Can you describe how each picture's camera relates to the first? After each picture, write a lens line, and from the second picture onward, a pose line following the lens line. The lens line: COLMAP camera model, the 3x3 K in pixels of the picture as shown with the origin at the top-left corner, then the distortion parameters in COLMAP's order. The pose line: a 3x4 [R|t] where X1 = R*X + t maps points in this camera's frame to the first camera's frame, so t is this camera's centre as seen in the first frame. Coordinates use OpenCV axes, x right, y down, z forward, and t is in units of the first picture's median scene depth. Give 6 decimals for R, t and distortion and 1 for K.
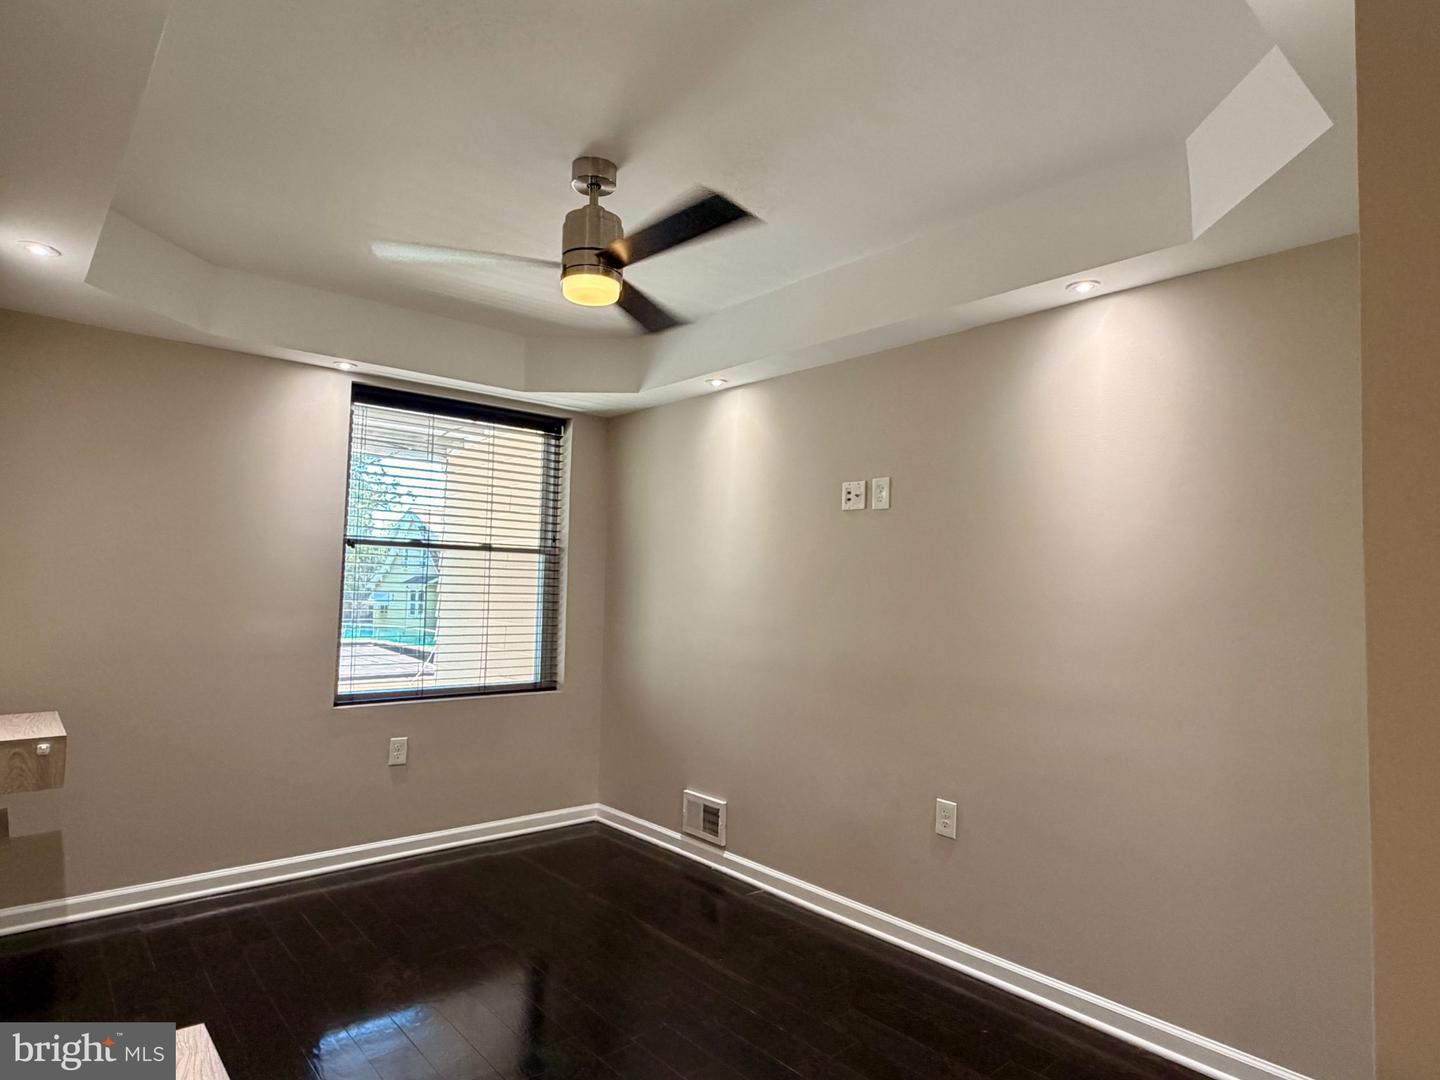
lens RADIAL K [[831.4, 0, 723.6], [0, 831.4, 535.6], [0, 0, 1]] dist [0.000460, -0.000737]
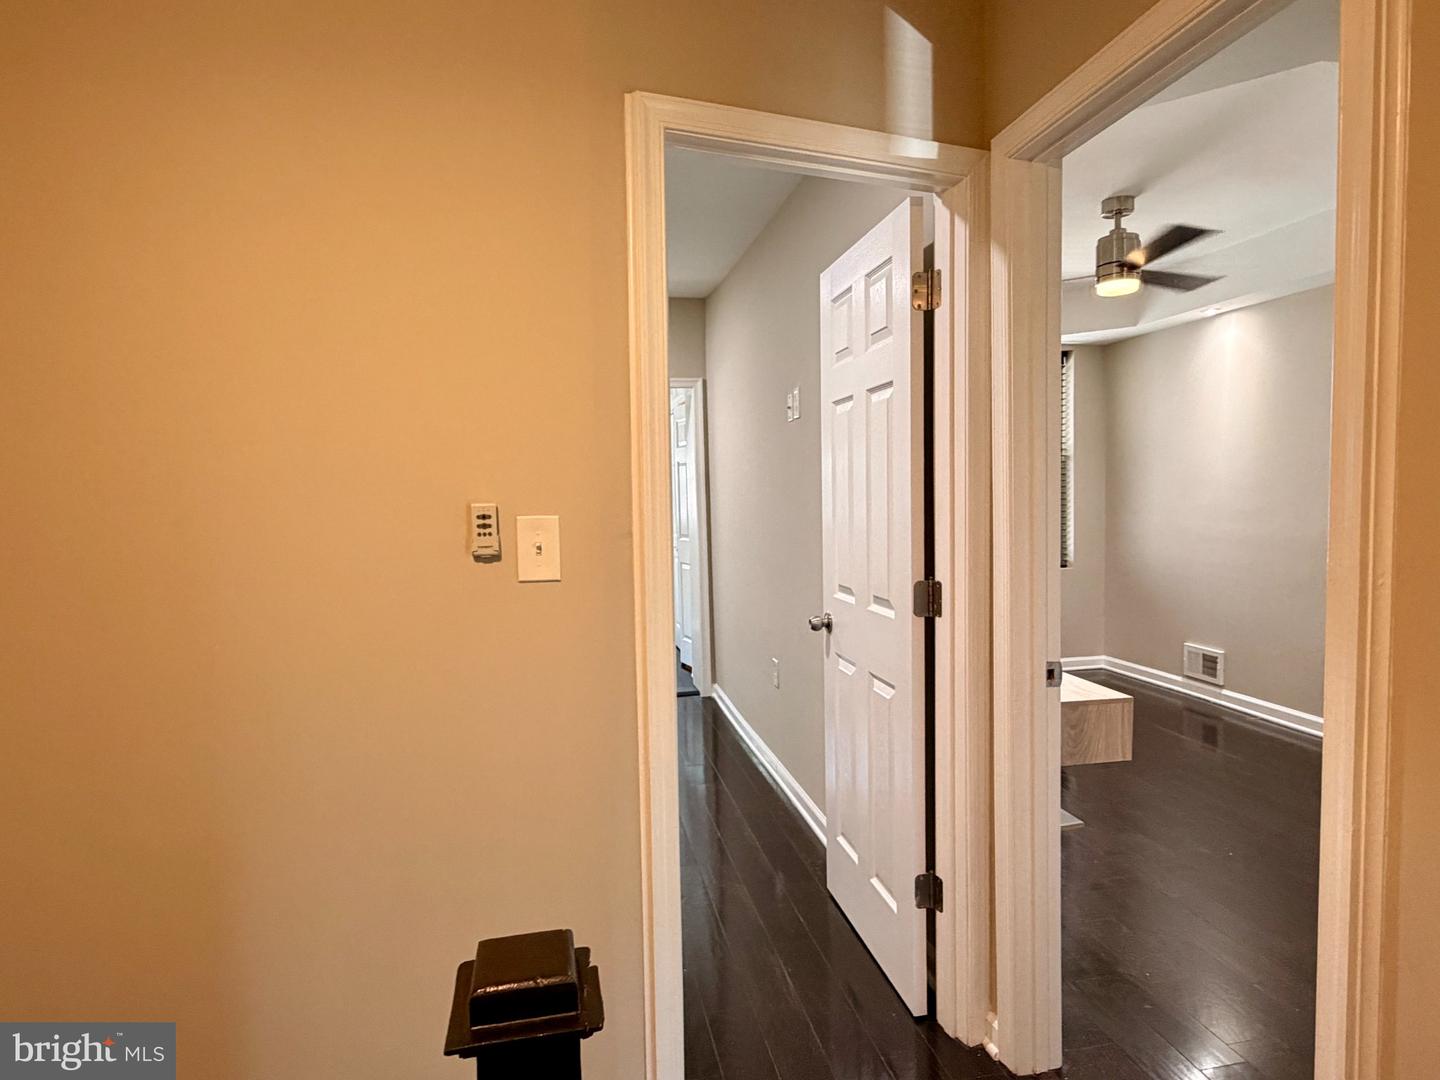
lens RADIAL K [[831.4, 0, 712.2], [0, 831.4, 548.6], [0, 0, 1]] dist [0.000460, -0.000737]
pose [[0.858445, -0.009589, -0.512816, -0.014890], [0.079289, 0.990287, 0.114211, -0.039668], [0.506740, -0.138705, 0.850868, -0.441186]]
